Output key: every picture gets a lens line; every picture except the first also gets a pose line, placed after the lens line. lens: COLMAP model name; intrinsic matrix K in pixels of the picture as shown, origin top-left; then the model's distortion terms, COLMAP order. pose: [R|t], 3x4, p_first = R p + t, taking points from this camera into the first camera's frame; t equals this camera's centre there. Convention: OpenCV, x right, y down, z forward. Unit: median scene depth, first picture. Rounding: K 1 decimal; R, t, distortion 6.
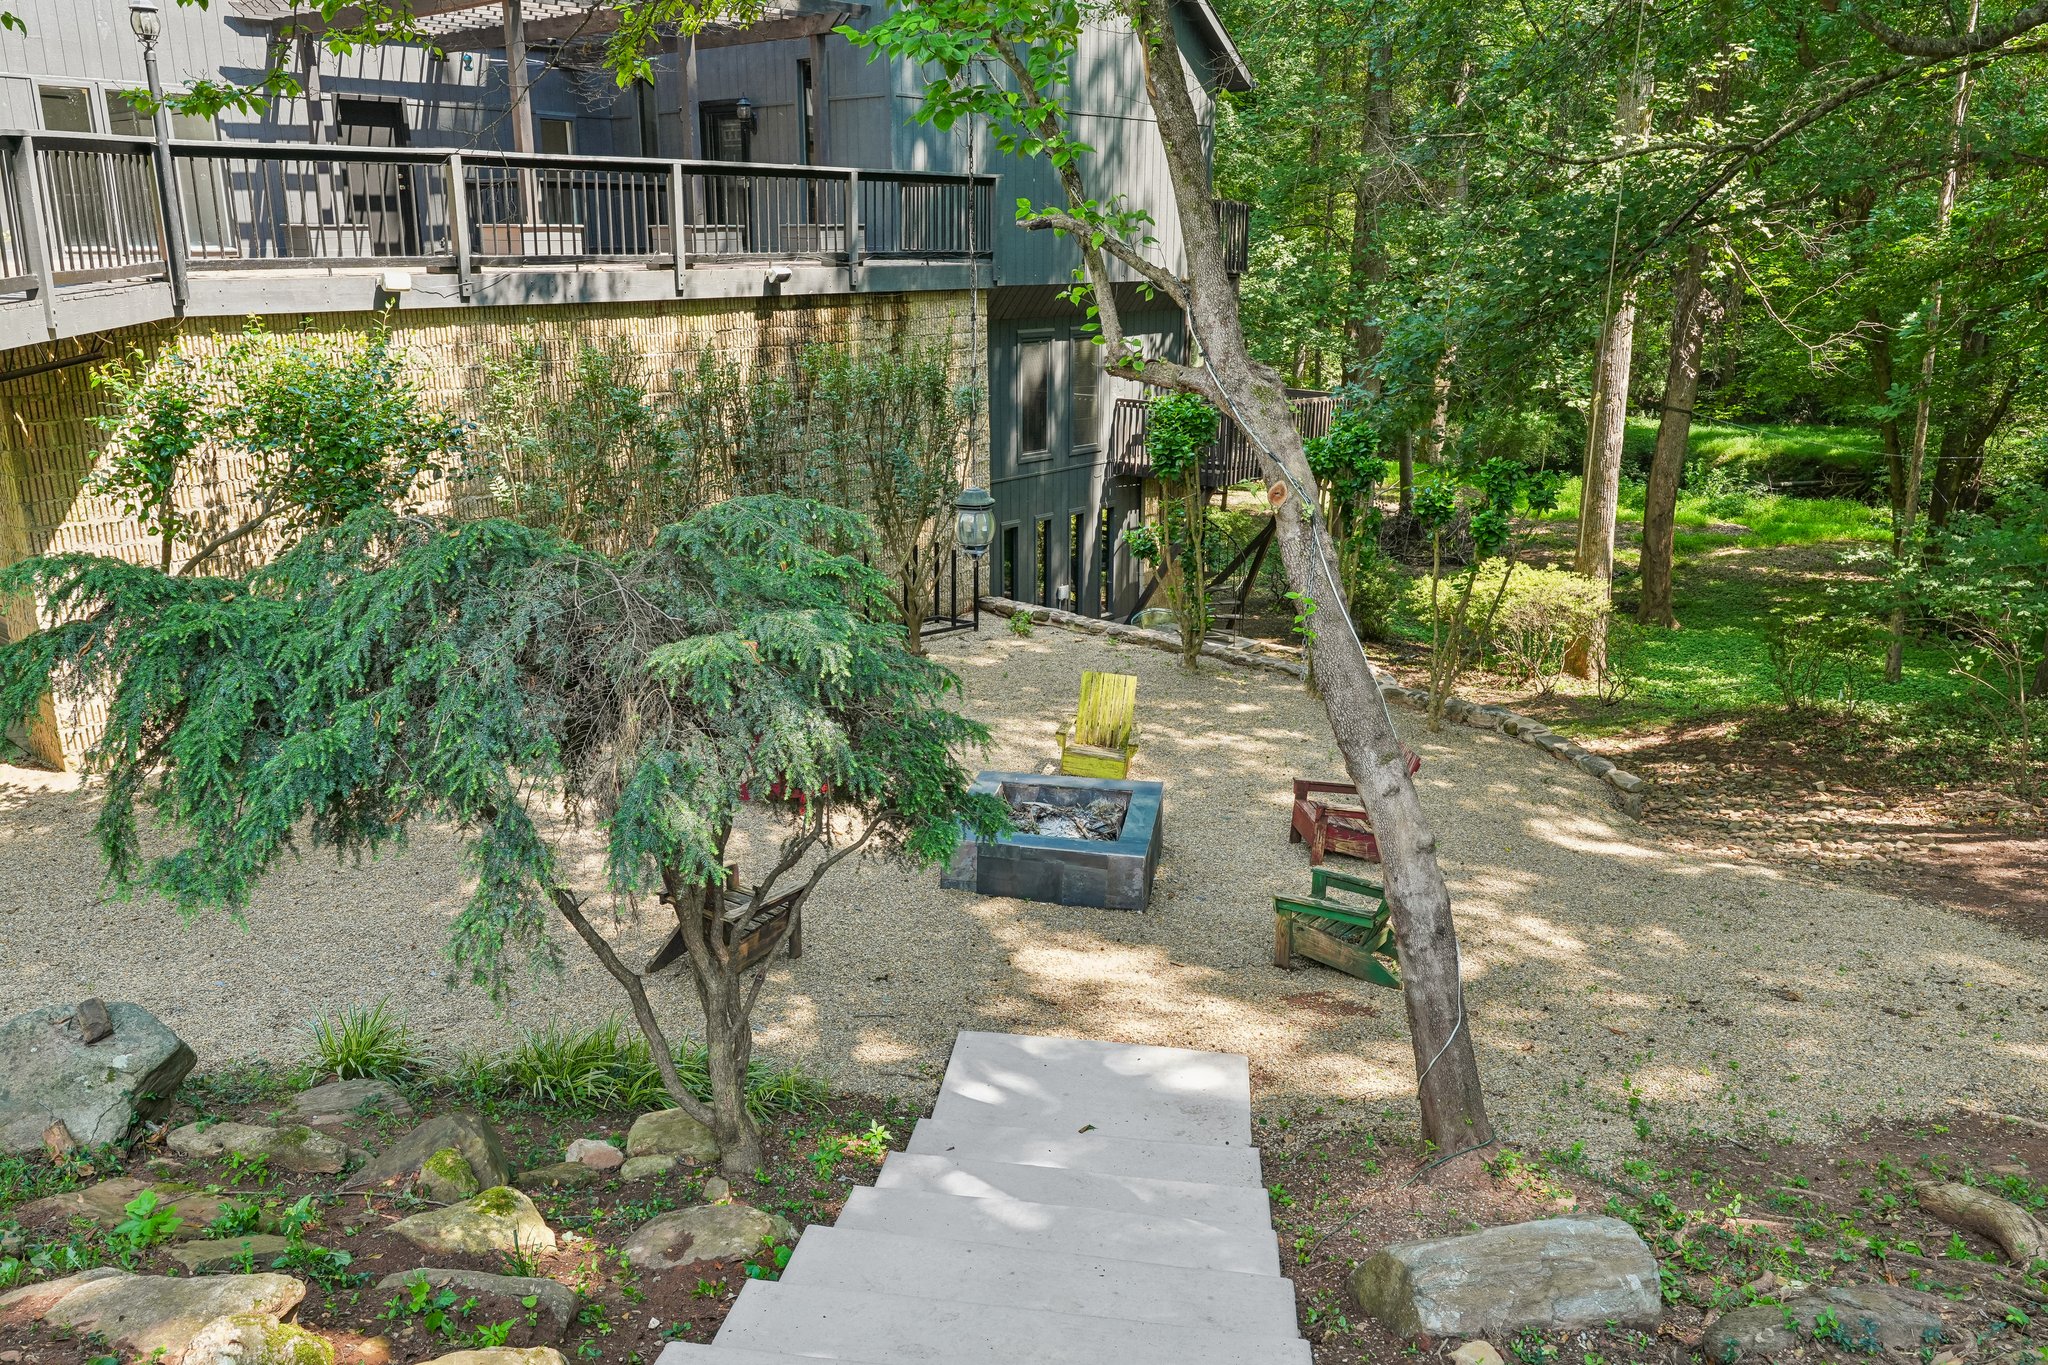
lens RADIAL K [[1534.7, 0, 1029.4], [0, 1534.7, 676.9], [0, 0, 1]] dist [0.002499, 0.005459]
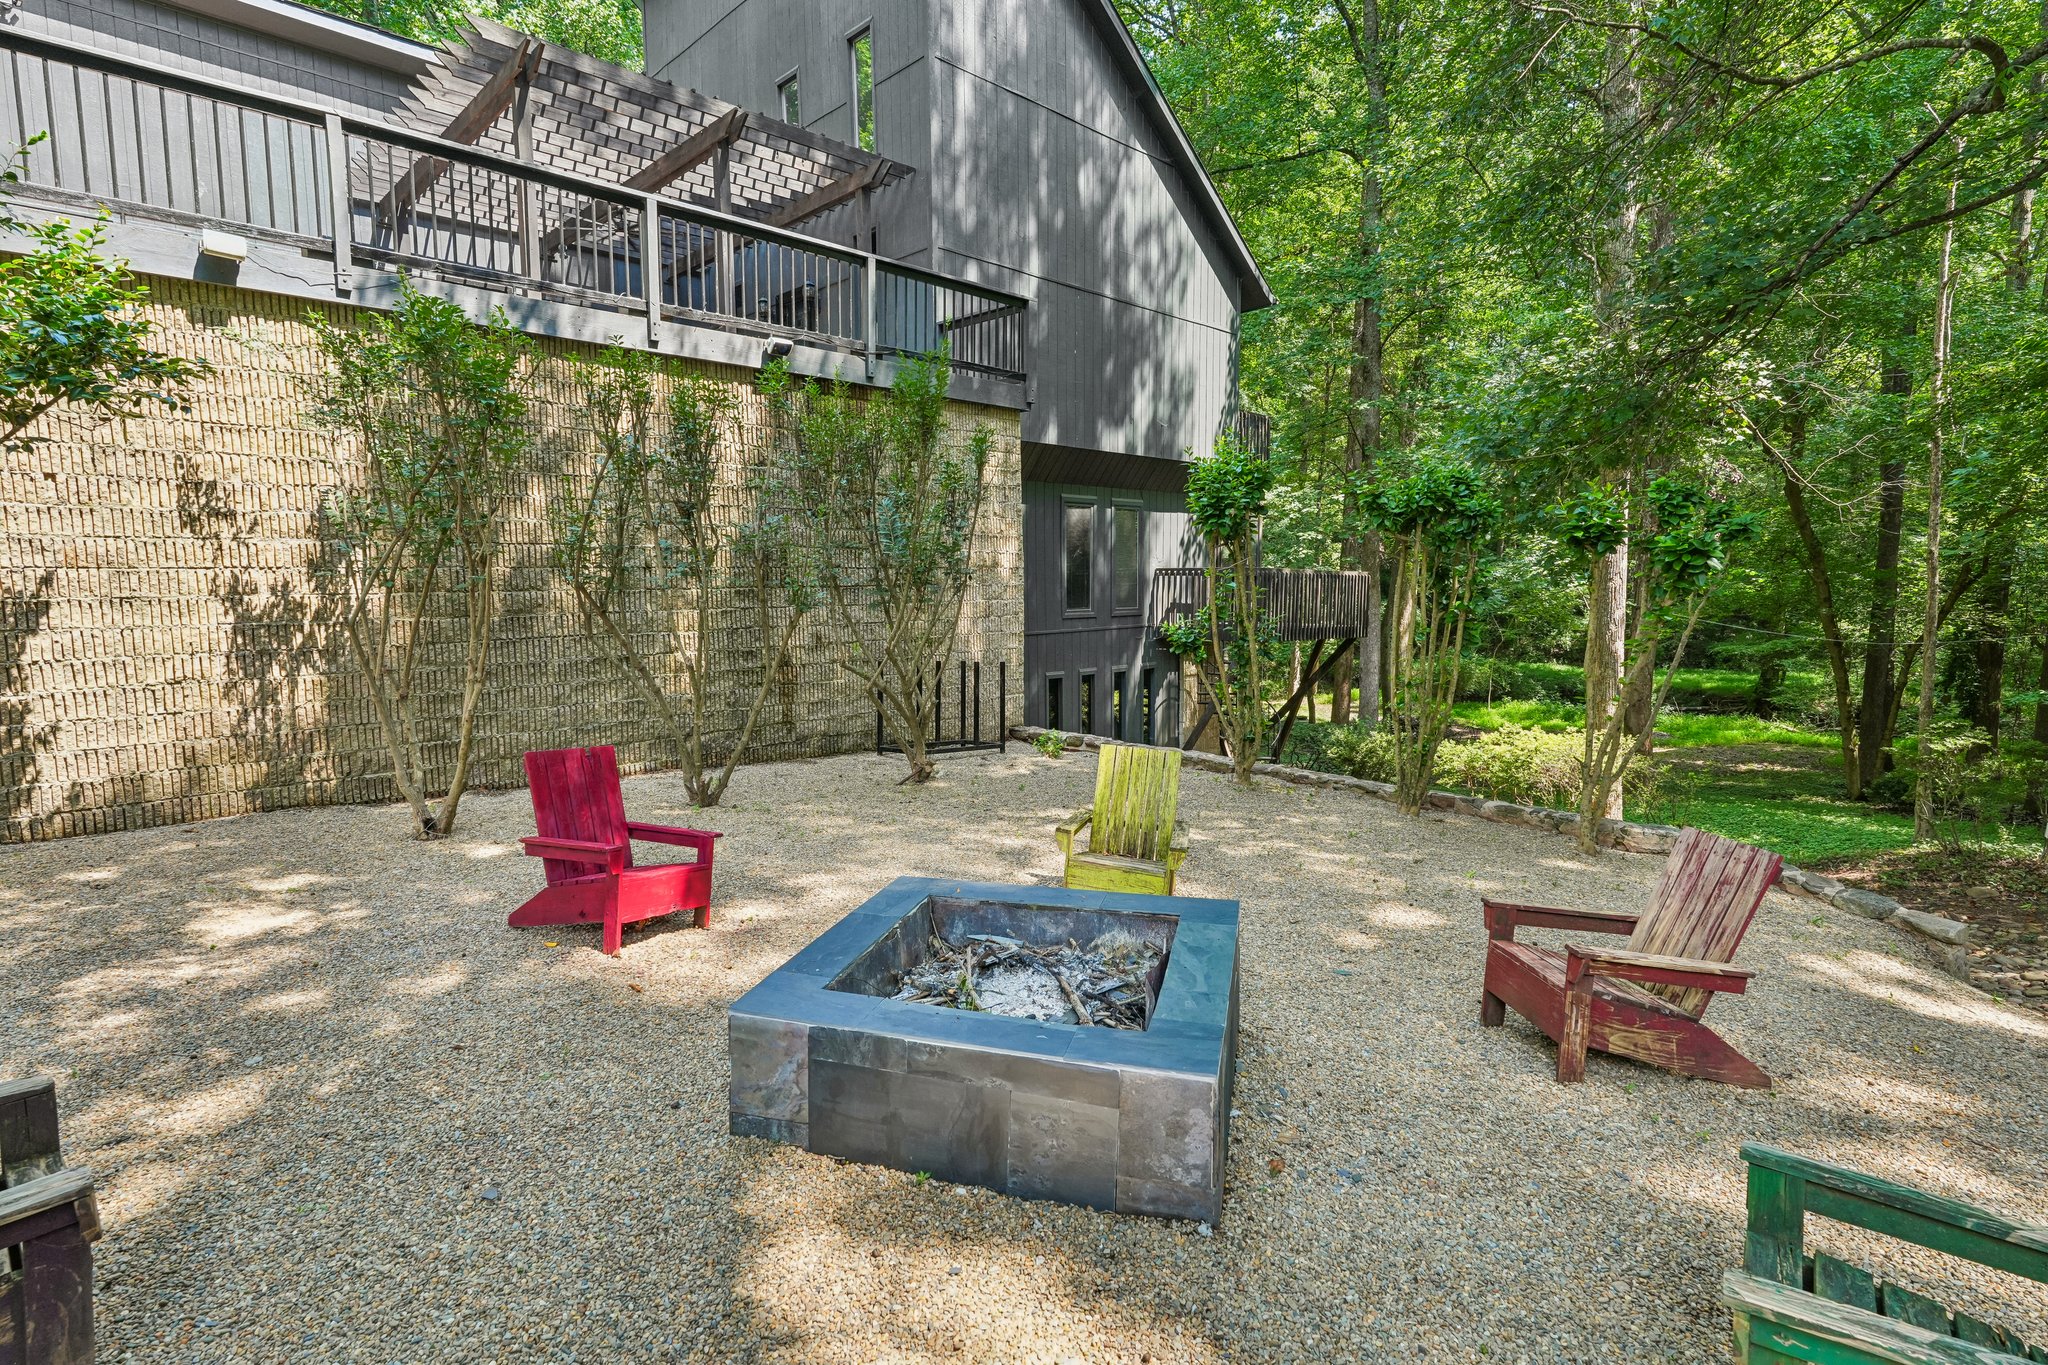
lens RADIAL K [[1014.6, 0, 1018.8], [0, 1014.6, 687.1], [0, 0, 1]] dist [-0.008544, -0.000870]
pose [[0.996580, 0.000012, -0.082638, 0.032726], [-0.014262, 0.985020, -0.171849, 0.045153], [0.081398, 0.172440, 0.981651, 0.508682]]
